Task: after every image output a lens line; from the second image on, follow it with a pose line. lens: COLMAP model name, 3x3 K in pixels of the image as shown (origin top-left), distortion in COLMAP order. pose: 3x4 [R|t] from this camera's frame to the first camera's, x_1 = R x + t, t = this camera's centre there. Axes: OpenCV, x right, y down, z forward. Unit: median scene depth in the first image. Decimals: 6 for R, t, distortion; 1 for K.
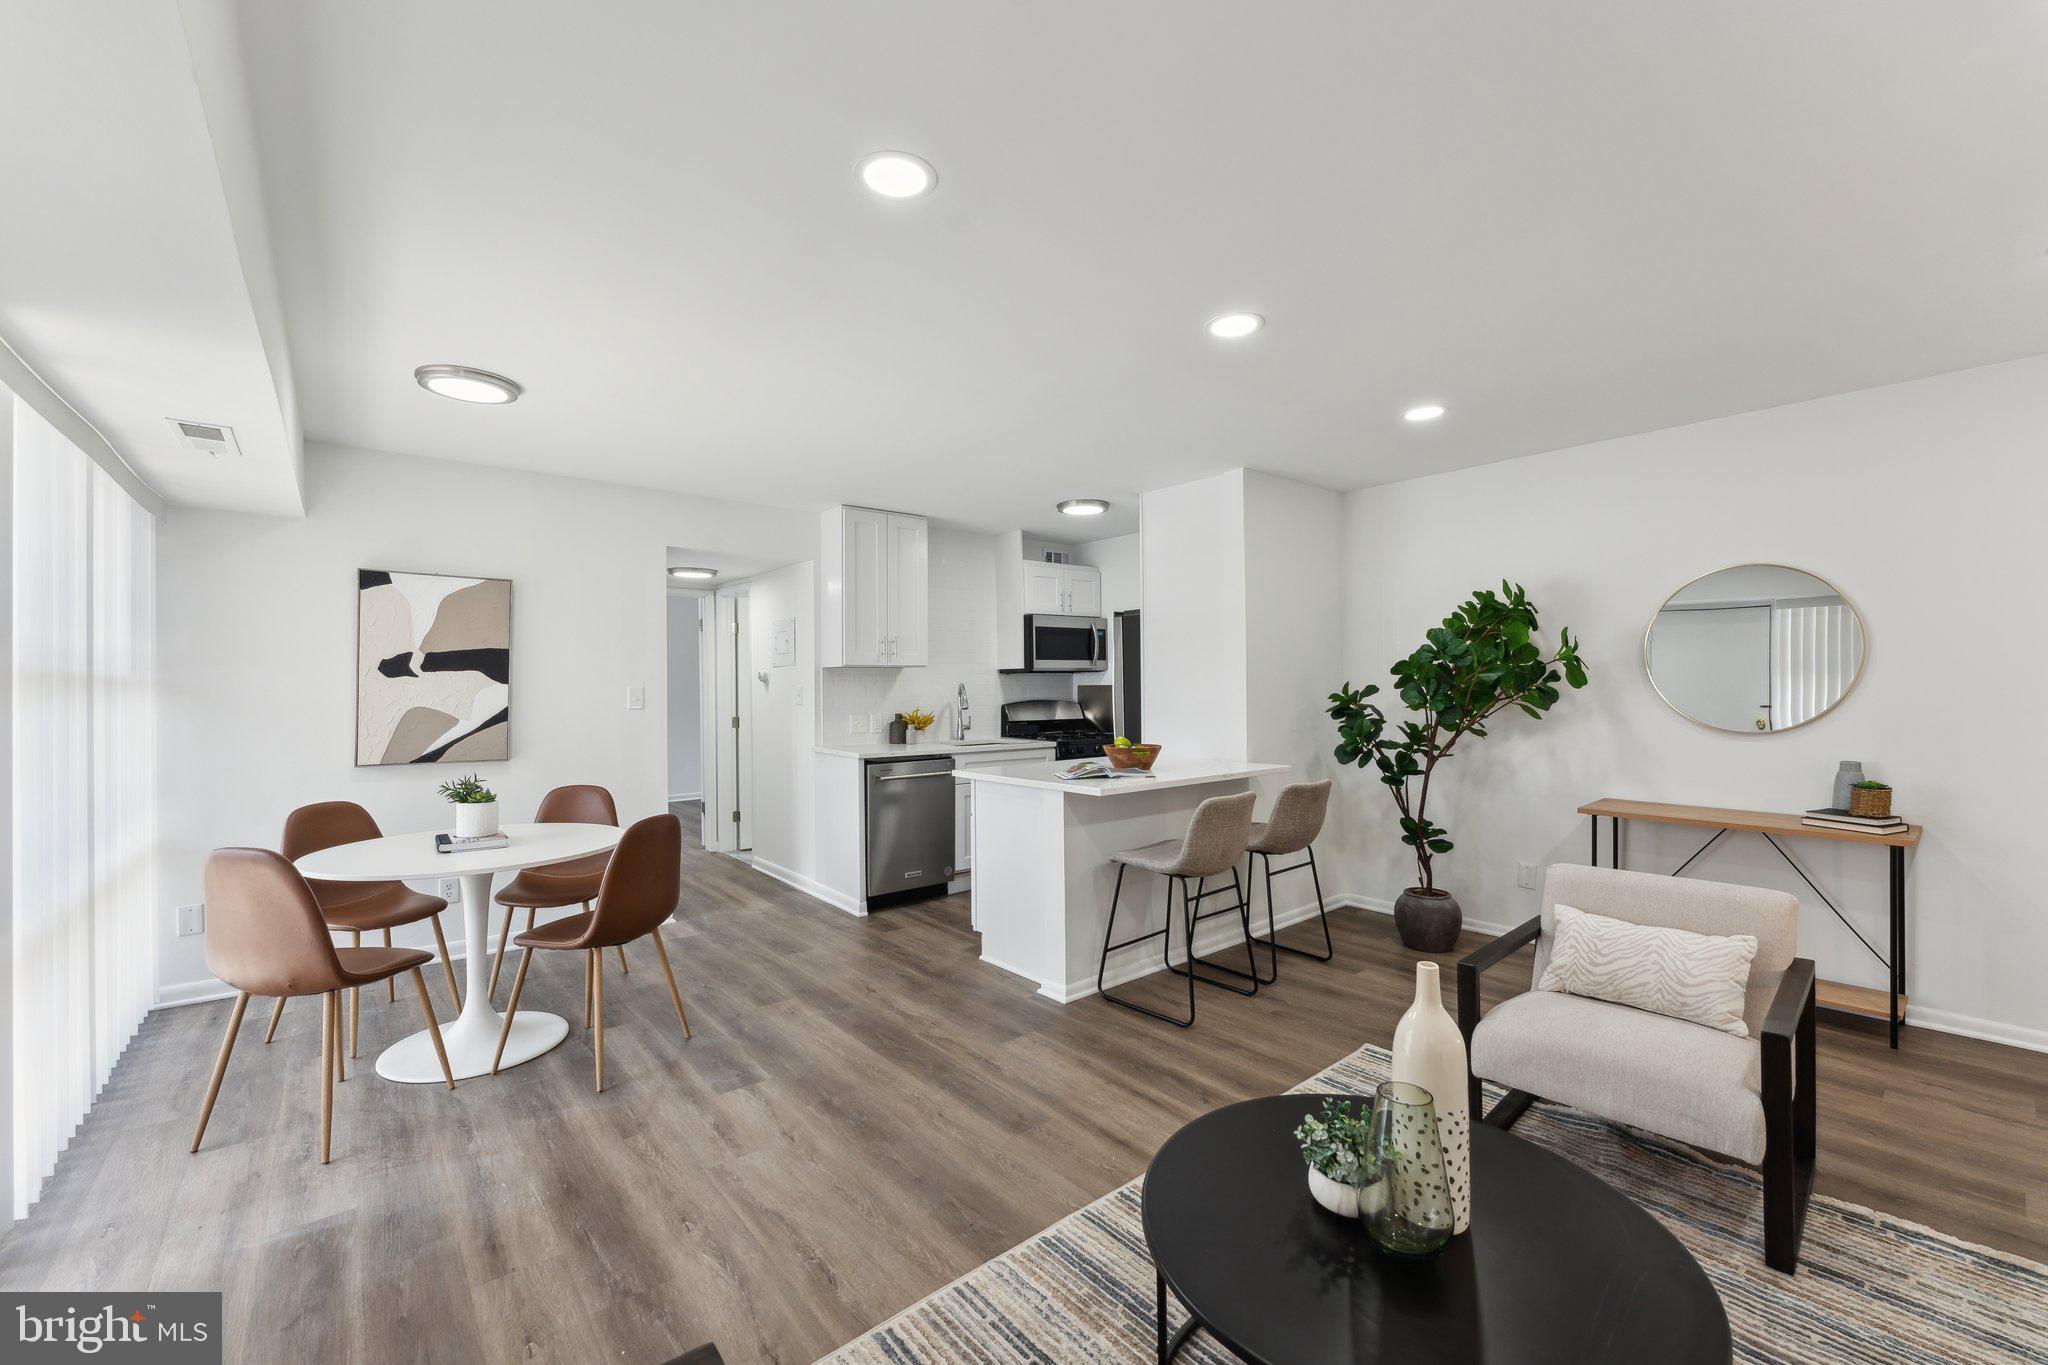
lens RADIAL K [[832.4, 0, 1020.8], [0, 832.4, 685.3], [0, 0, 1]] dist [-0.004479, 0.000501]
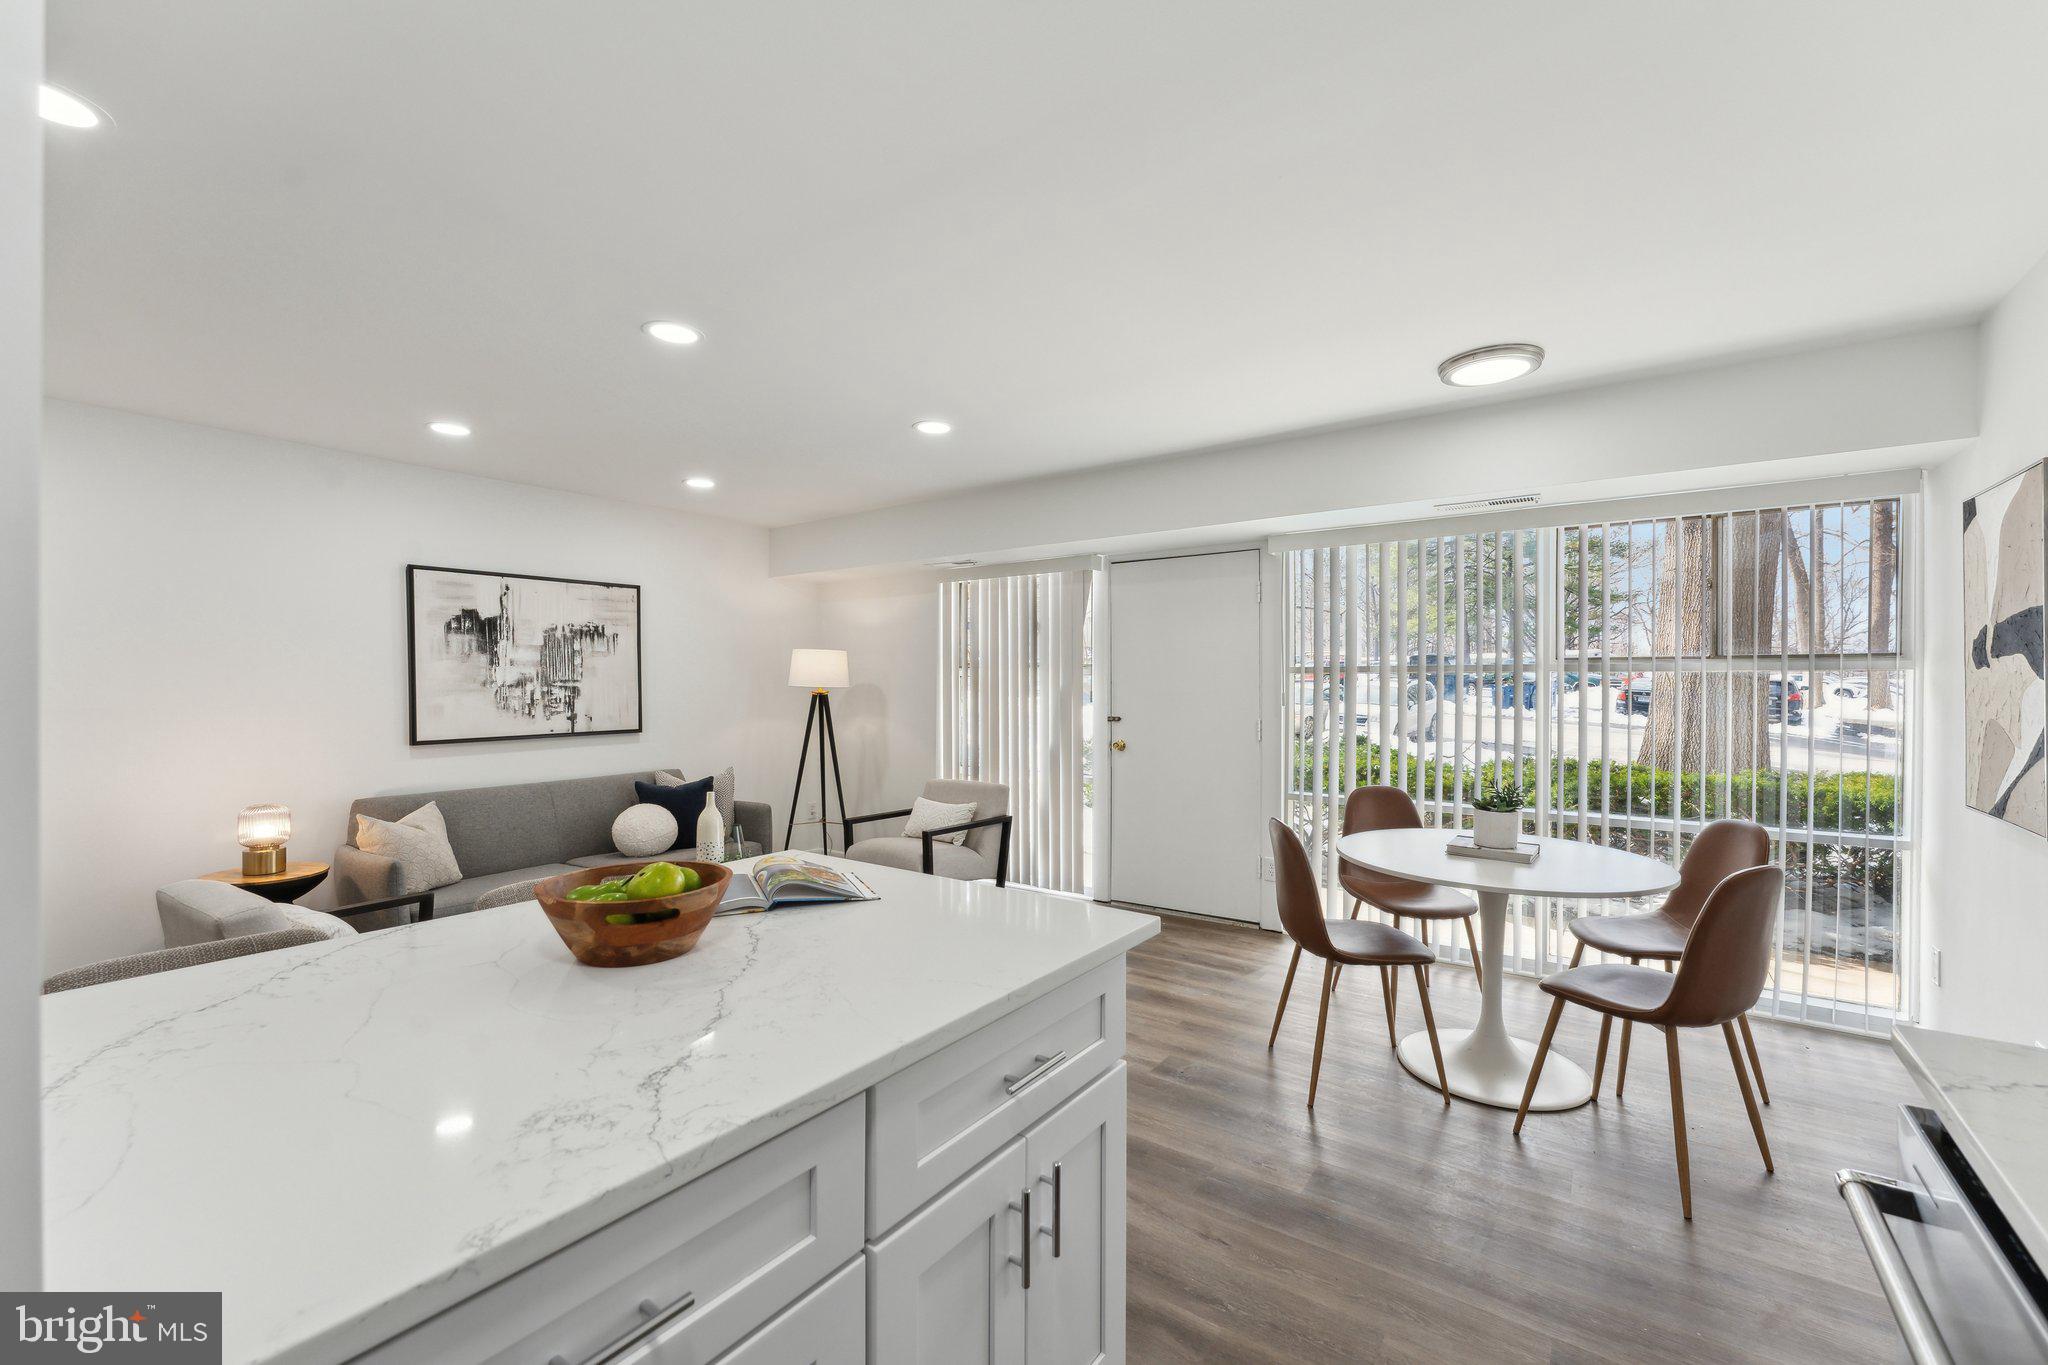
lens RADIAL K [[832.4, 0, 1029.9], [0, 832.4, 694.6], [0, 0, 1]] dist [-0.004479, 0.000501]
pose [[-0.963765, 0.009422, -0.266587, 0.072303], [0.006053, 0.999891, 0.013455, -0.002645], [0.266684, 0.011354, -0.963717, 1.371017]]
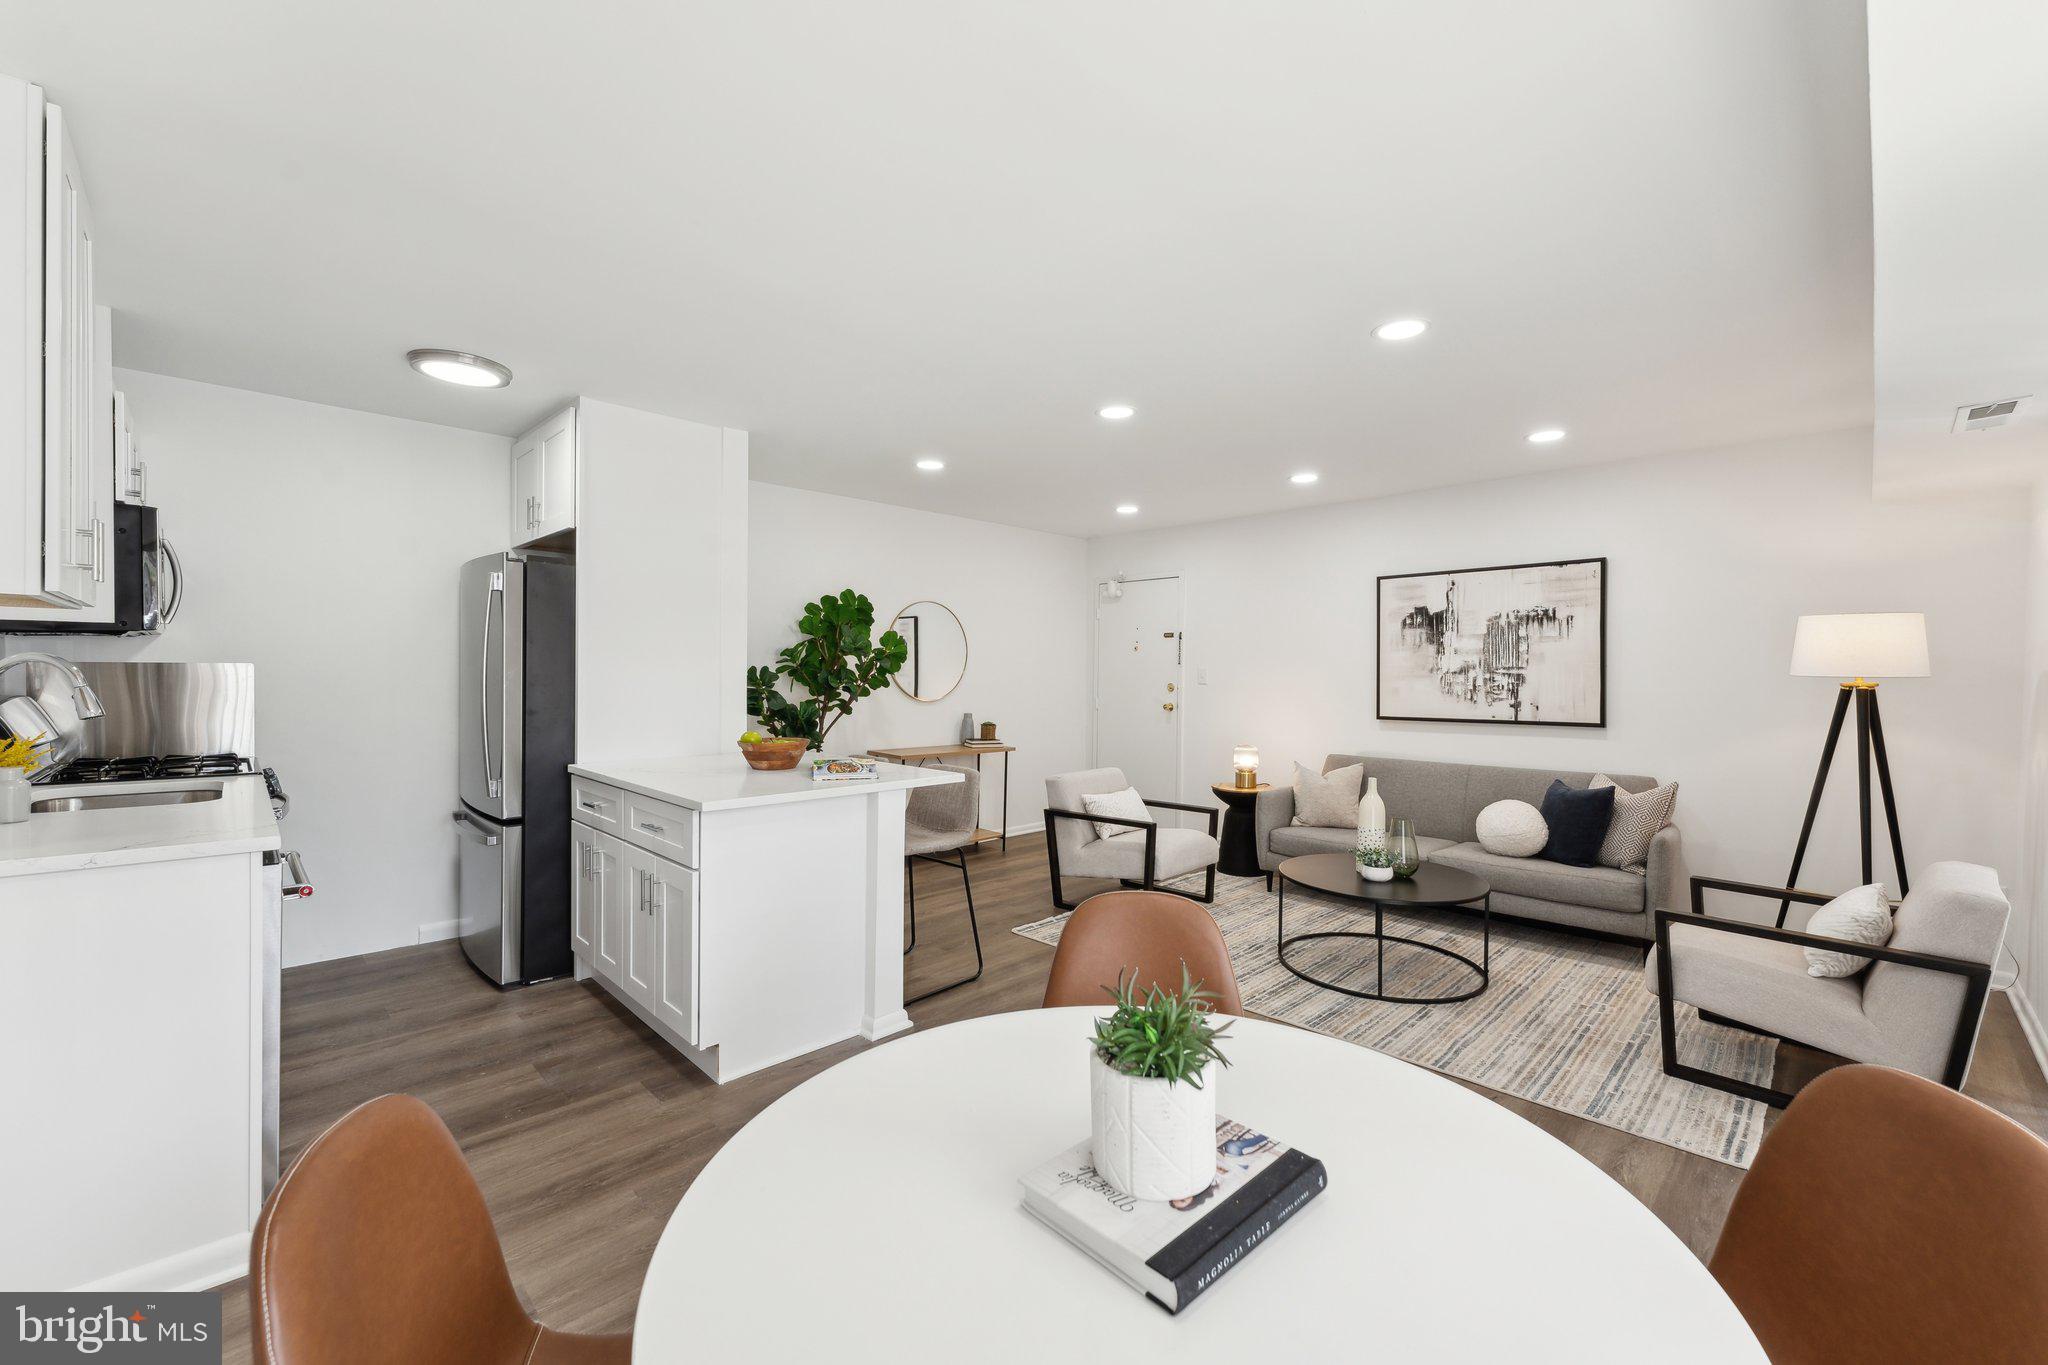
lens RADIAL K [[832.4, 0, 1017.1], [0, 832.4, 677.3], [0, 0, 1]] dist [-0.004479, 0.000501]
pose [[-0.087510, 0.001297, 0.996163, -0.733270], [-0.005913, 0.999981, -0.001821, 0.009435], [-0.996146, -0.006050, -0.087501, 0.839627]]
